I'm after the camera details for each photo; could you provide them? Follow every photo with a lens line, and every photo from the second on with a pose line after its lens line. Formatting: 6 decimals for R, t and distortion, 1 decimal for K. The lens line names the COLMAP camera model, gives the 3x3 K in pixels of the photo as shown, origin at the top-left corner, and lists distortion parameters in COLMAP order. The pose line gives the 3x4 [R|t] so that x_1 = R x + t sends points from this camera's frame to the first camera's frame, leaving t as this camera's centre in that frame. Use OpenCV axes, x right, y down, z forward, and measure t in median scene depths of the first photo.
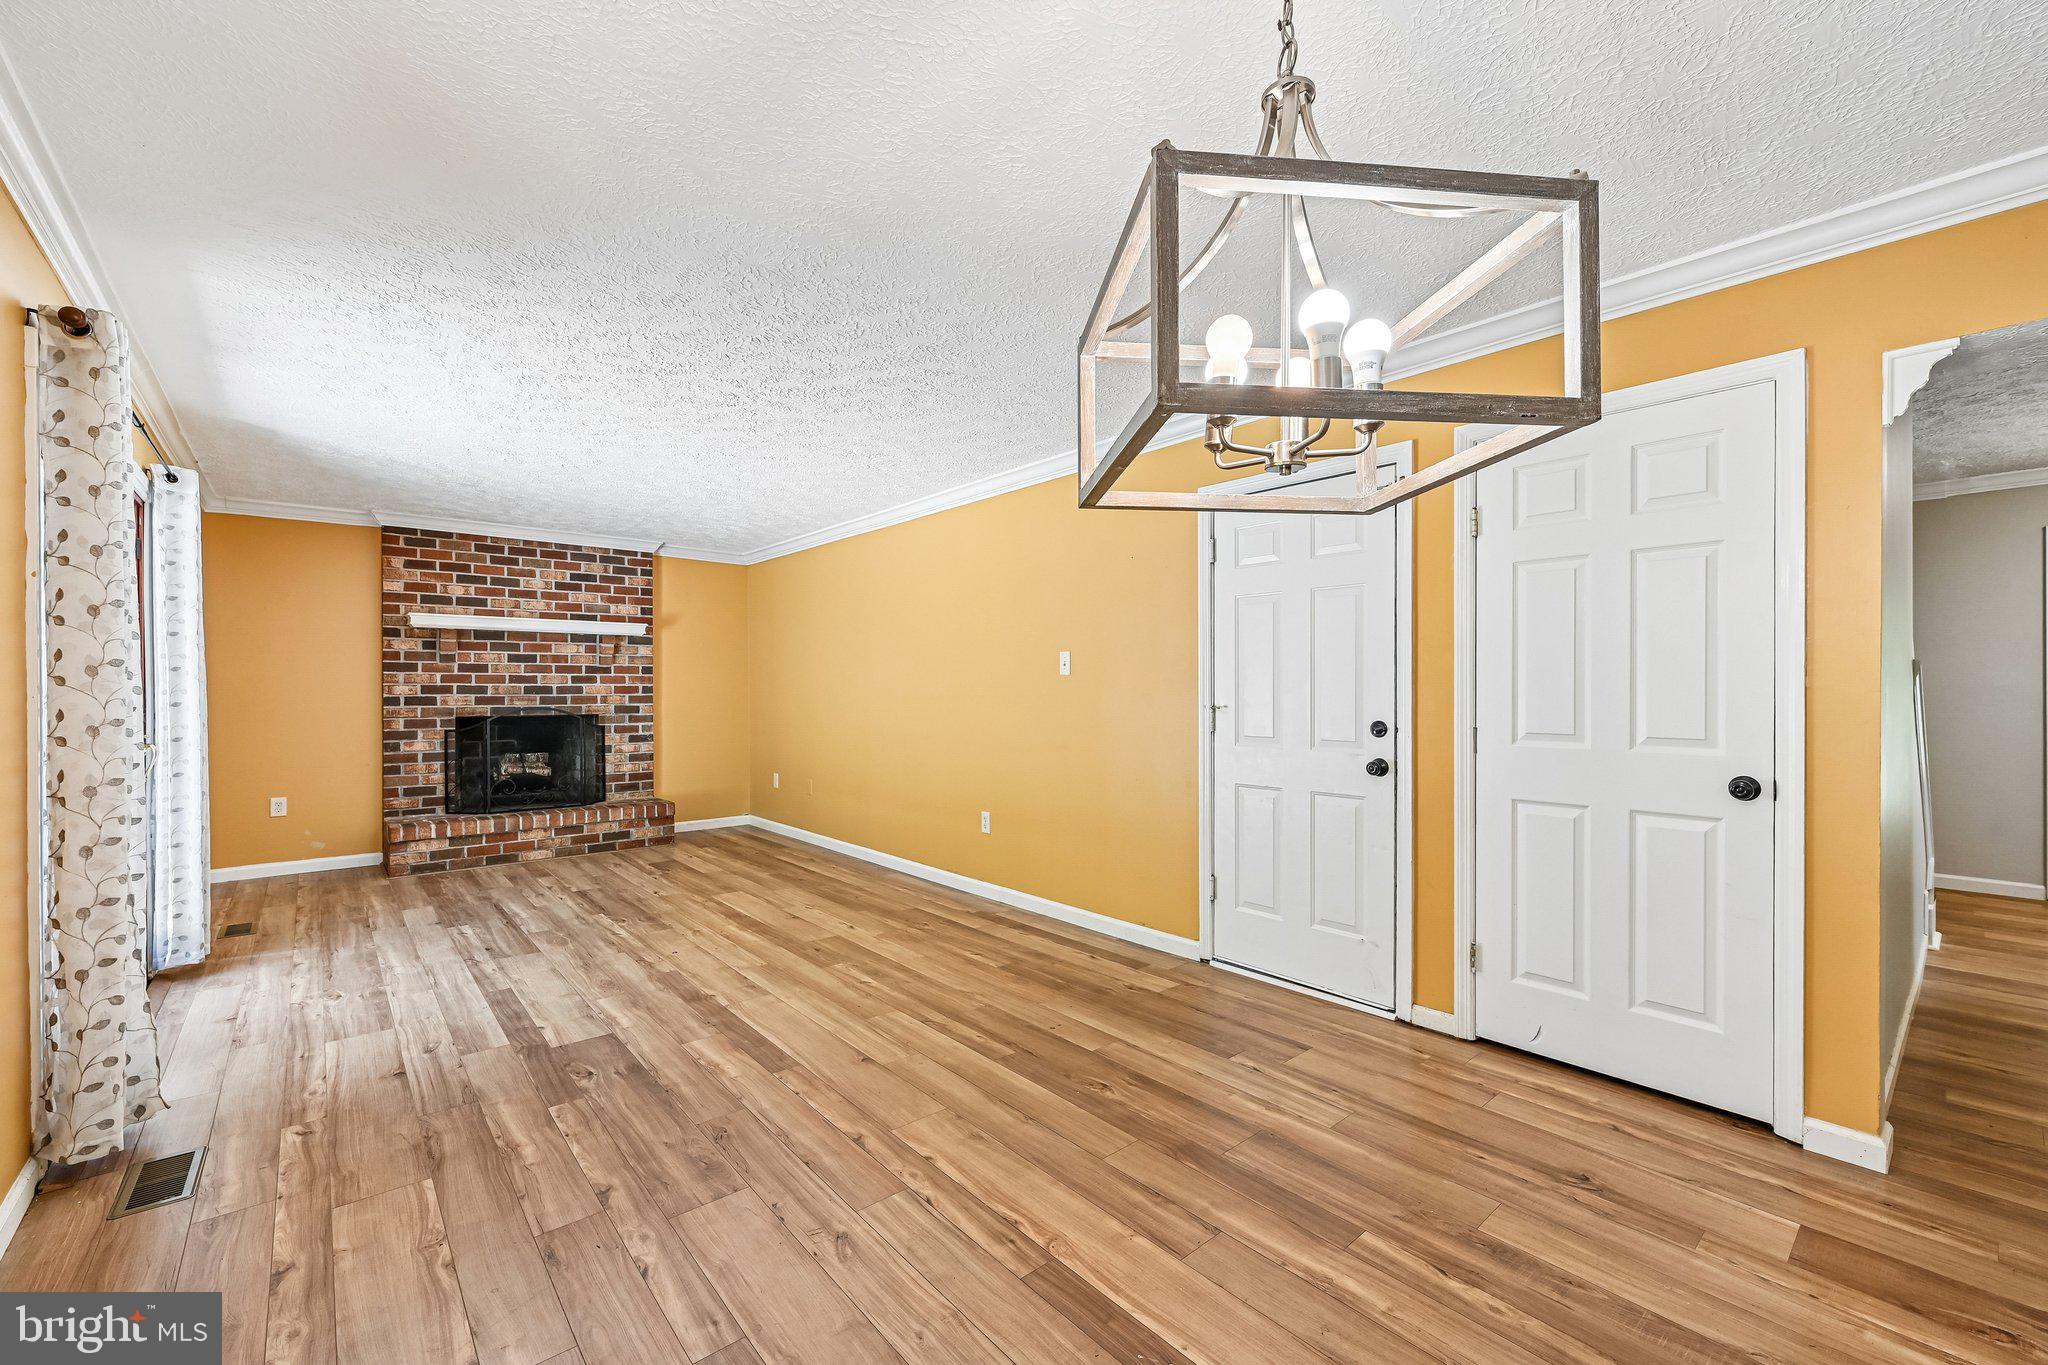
lens RADIAL K [[815.6, 0, 1037.3], [0, 815.6, 688.3], [0, 0, 1]] dist [-0.001375, -0.000011]
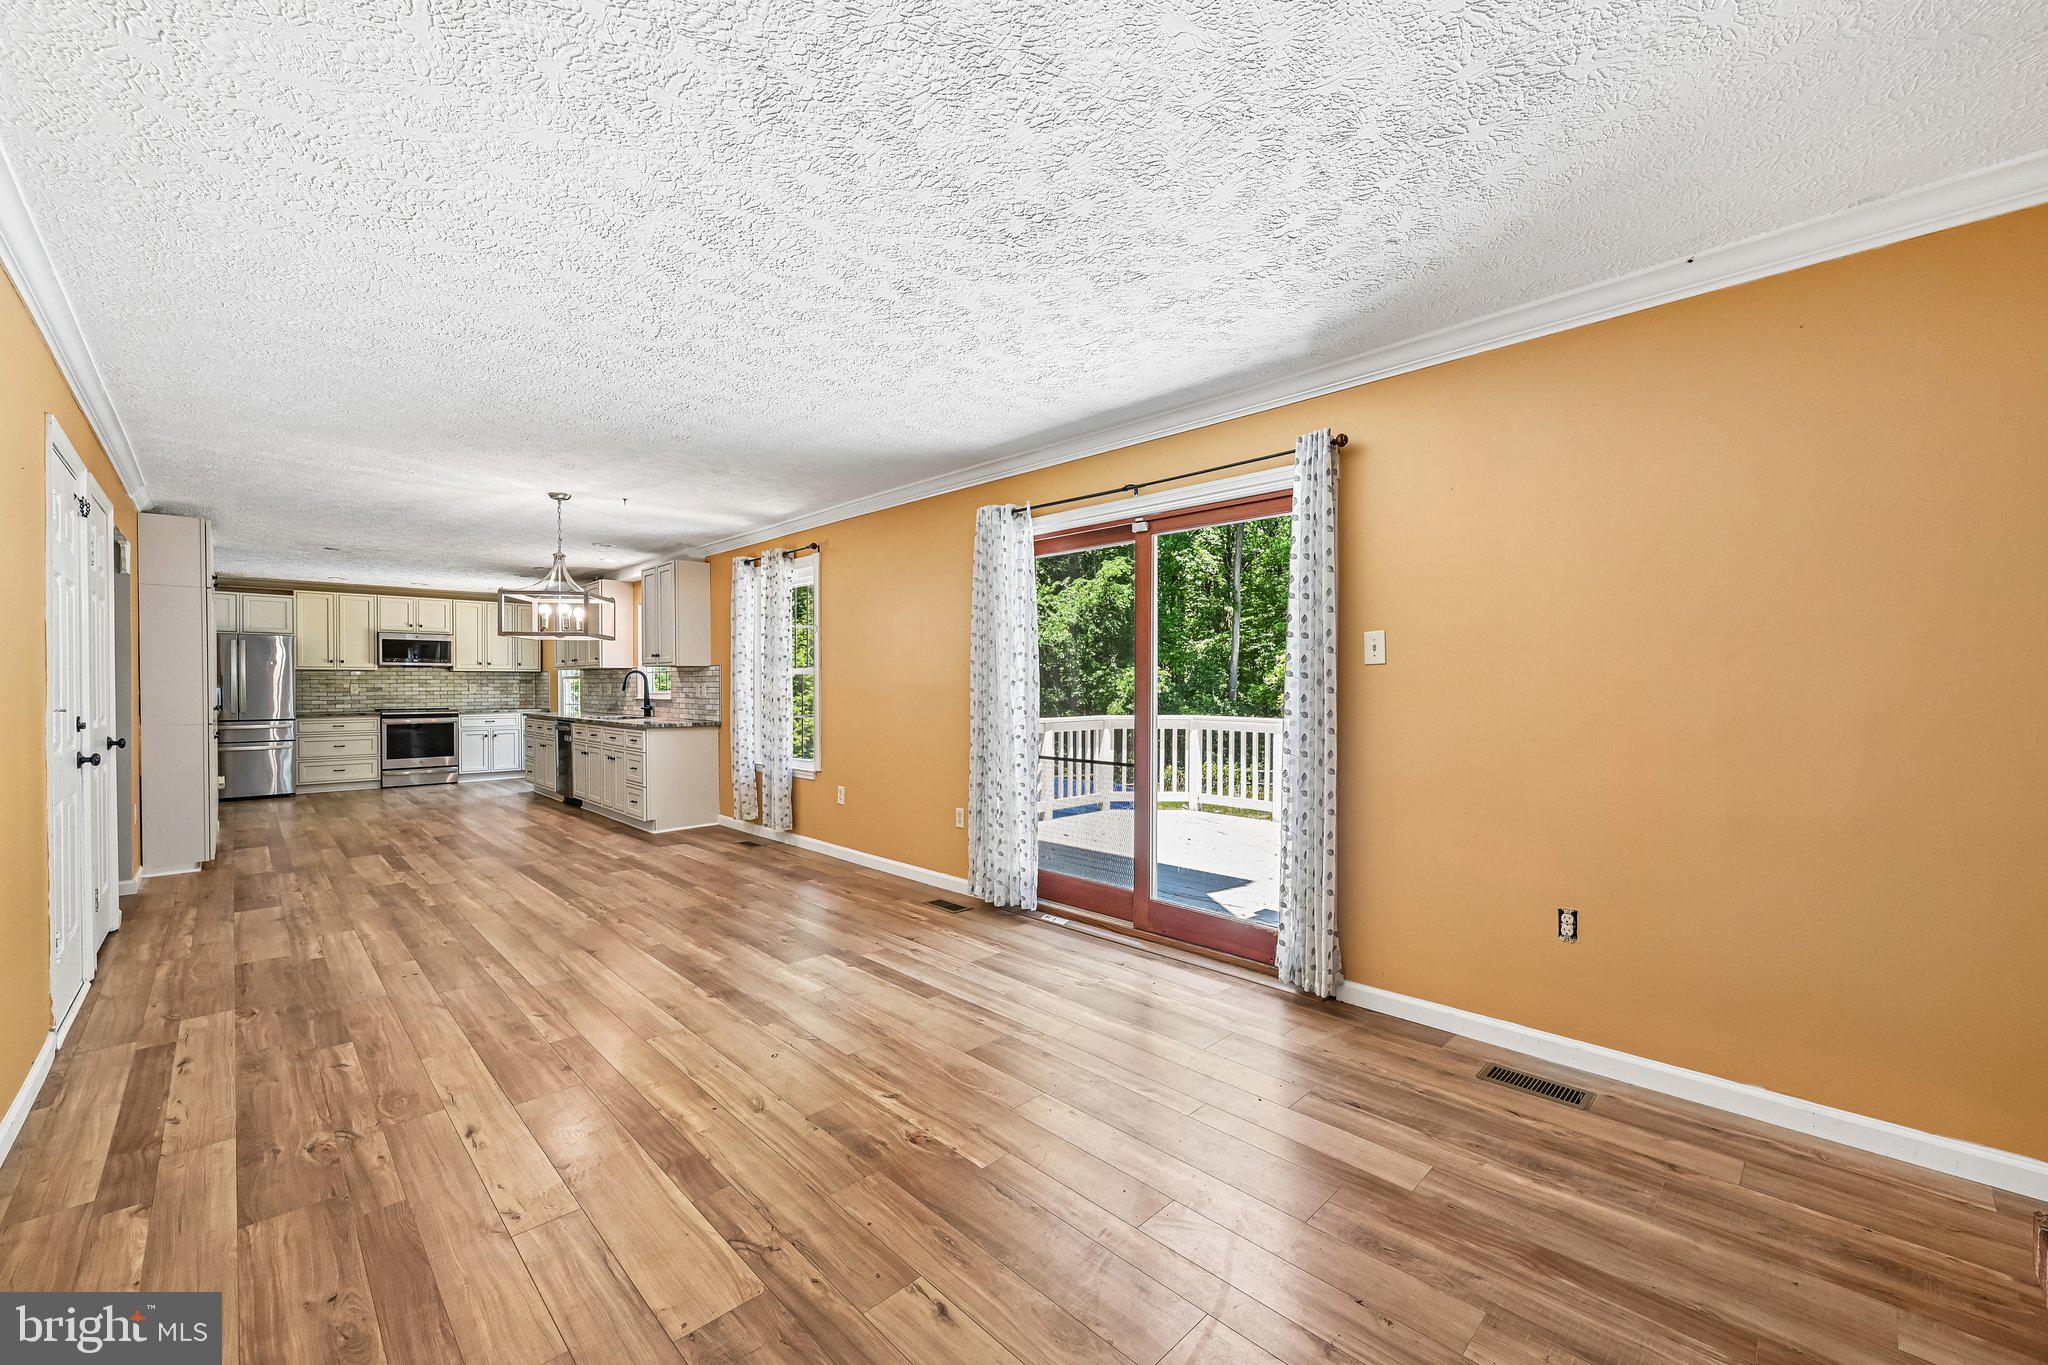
lens RADIAL K [[835.2, 0, 1034.9], [0, 835.2, 690.3], [0, 0, 1]] dist [-0.000025, 0.000208]
pose [[-0.998907, 0.006693, -0.046257, -0.663156], [0.006377, 0.999955, 0.006976, 0.000058], [0.046301, 0.006673, -0.998905, 1.801520]]
